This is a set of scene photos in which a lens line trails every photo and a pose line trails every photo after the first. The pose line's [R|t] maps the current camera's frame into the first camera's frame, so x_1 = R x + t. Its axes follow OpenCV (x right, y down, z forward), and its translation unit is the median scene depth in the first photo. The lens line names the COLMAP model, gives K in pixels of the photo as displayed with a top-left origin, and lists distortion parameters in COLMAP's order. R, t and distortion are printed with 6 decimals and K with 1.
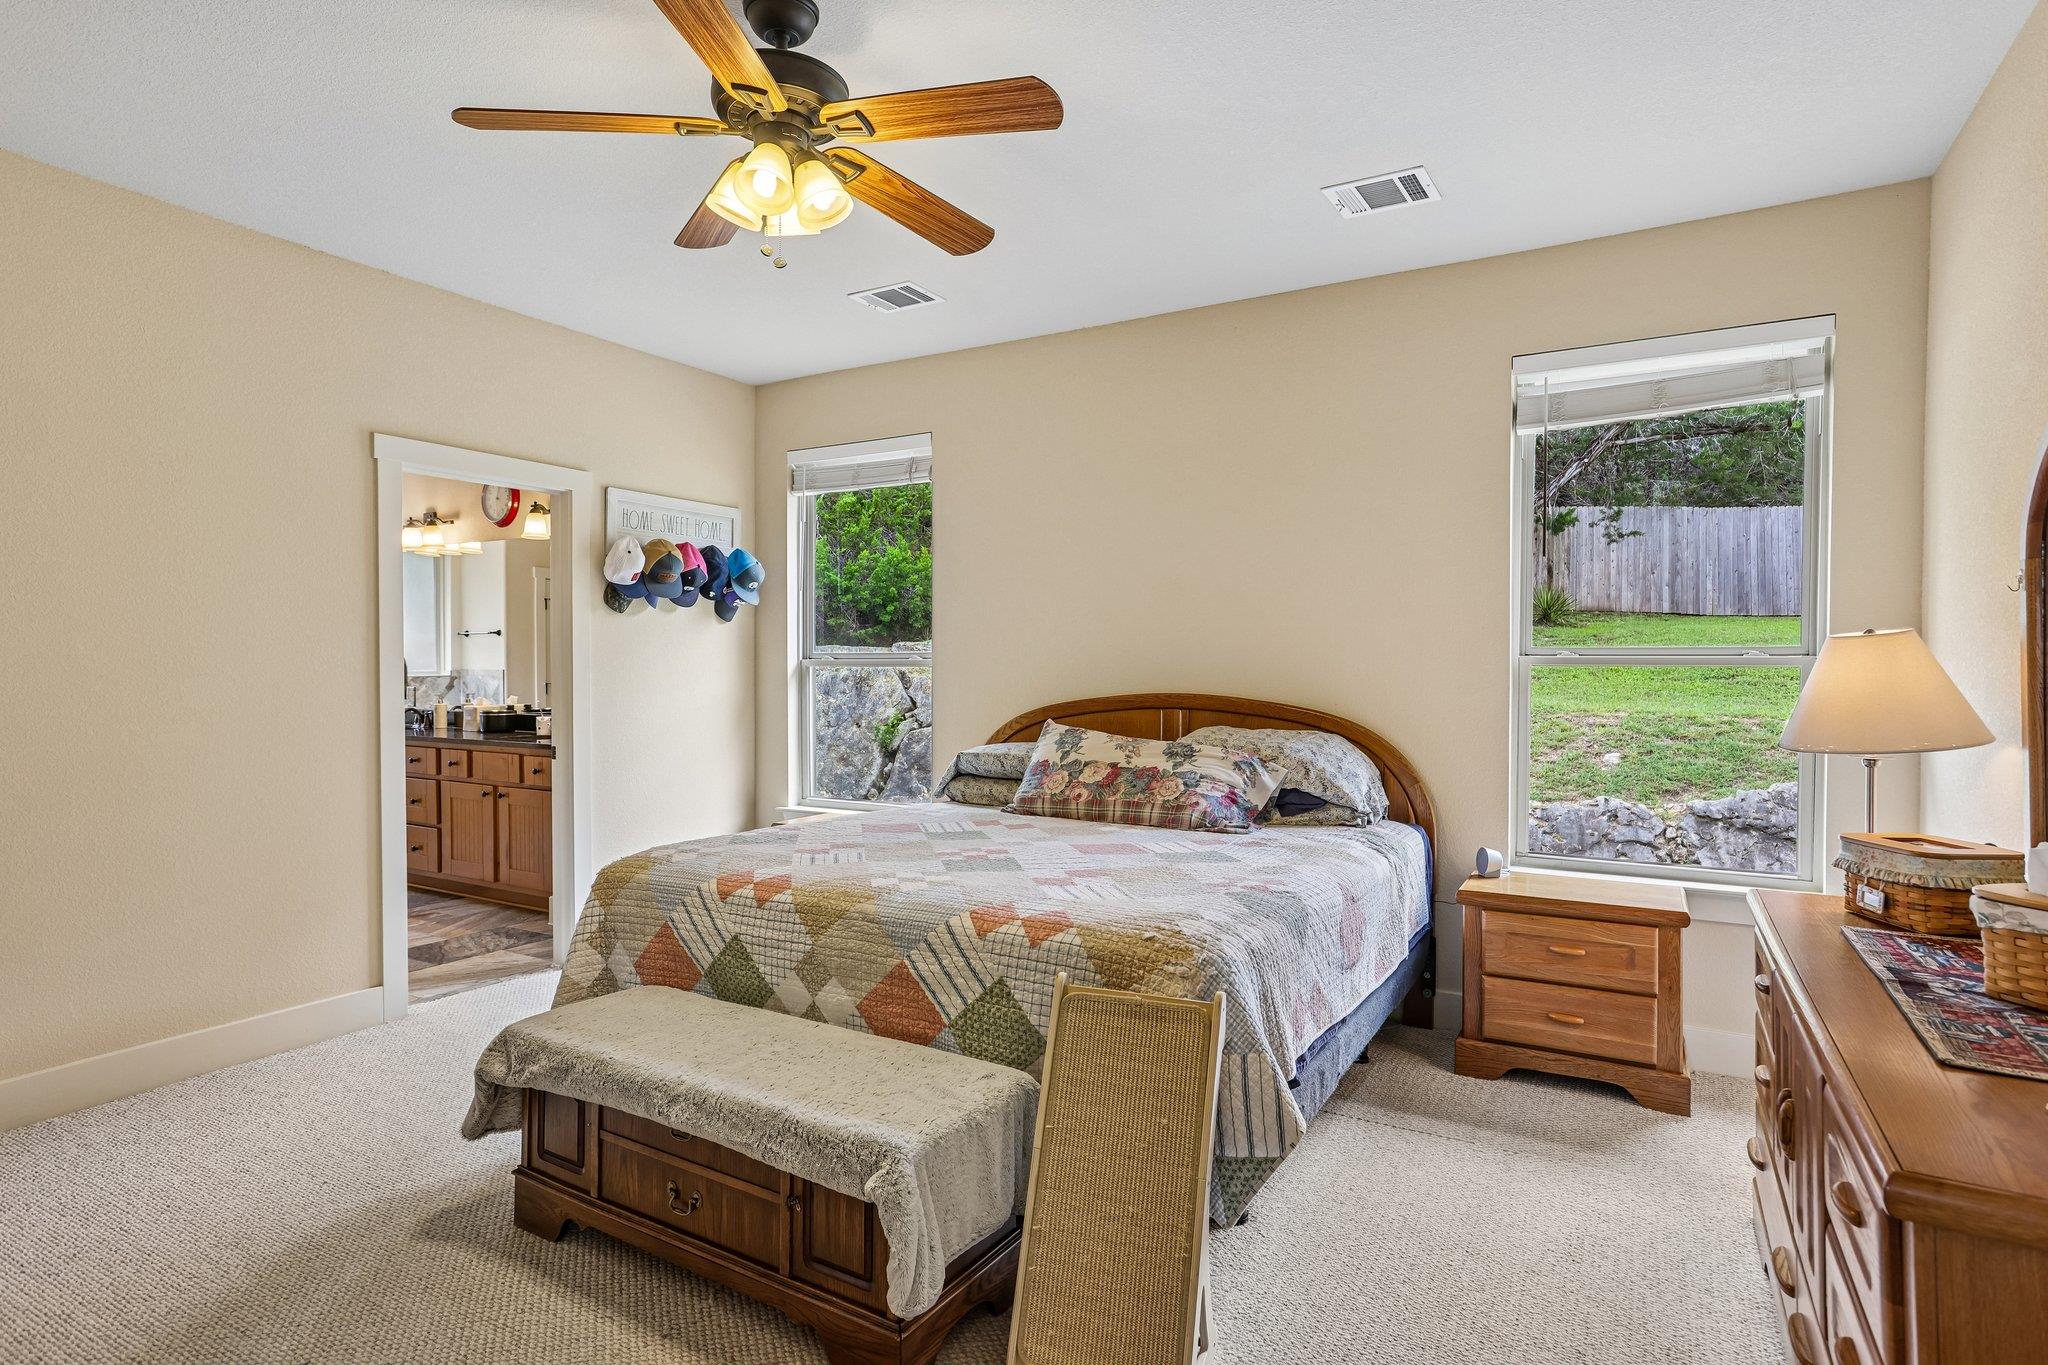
lens RADIAL K [[1049.3, 0, 1024.0], [0, 1049.3, 682.5], [0, 0, 1]] dist [-0.020513, 0.000197]
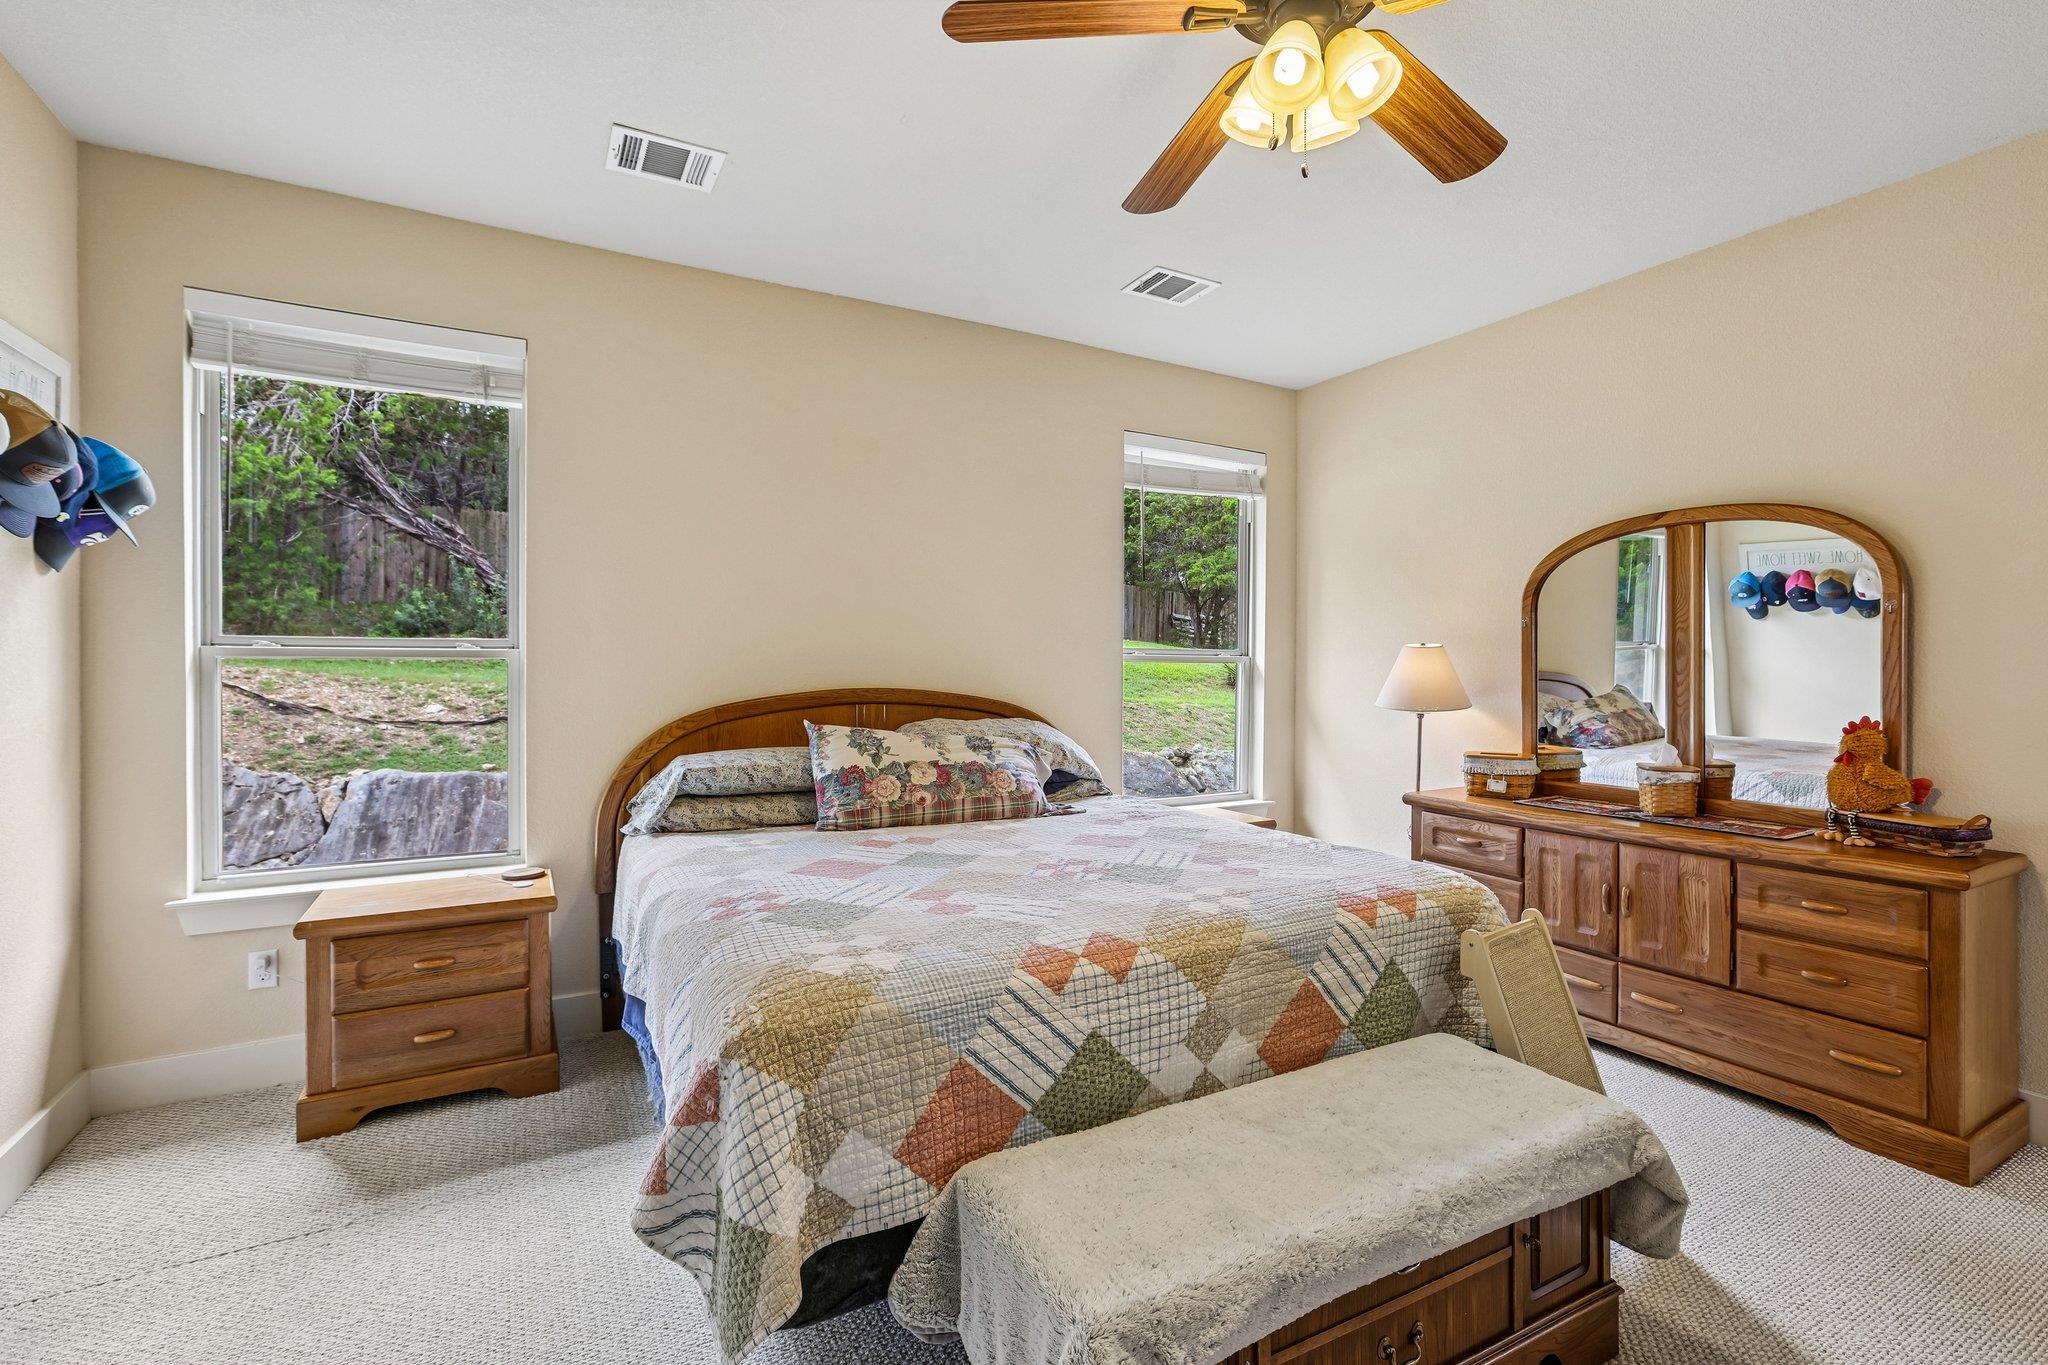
lens RADIAL K [[906.0, 0, 1017.3], [0, 906.0, 681.0], [0, 0, 1]] dist [-0.064062, 0.035682]
pose [[0.525275, -0.013517, 0.850825, -0.793105], [0.009661, 0.999904, 0.009921, -0.005066], [-0.850878, 0.003009, 0.525355, 0.694617]]
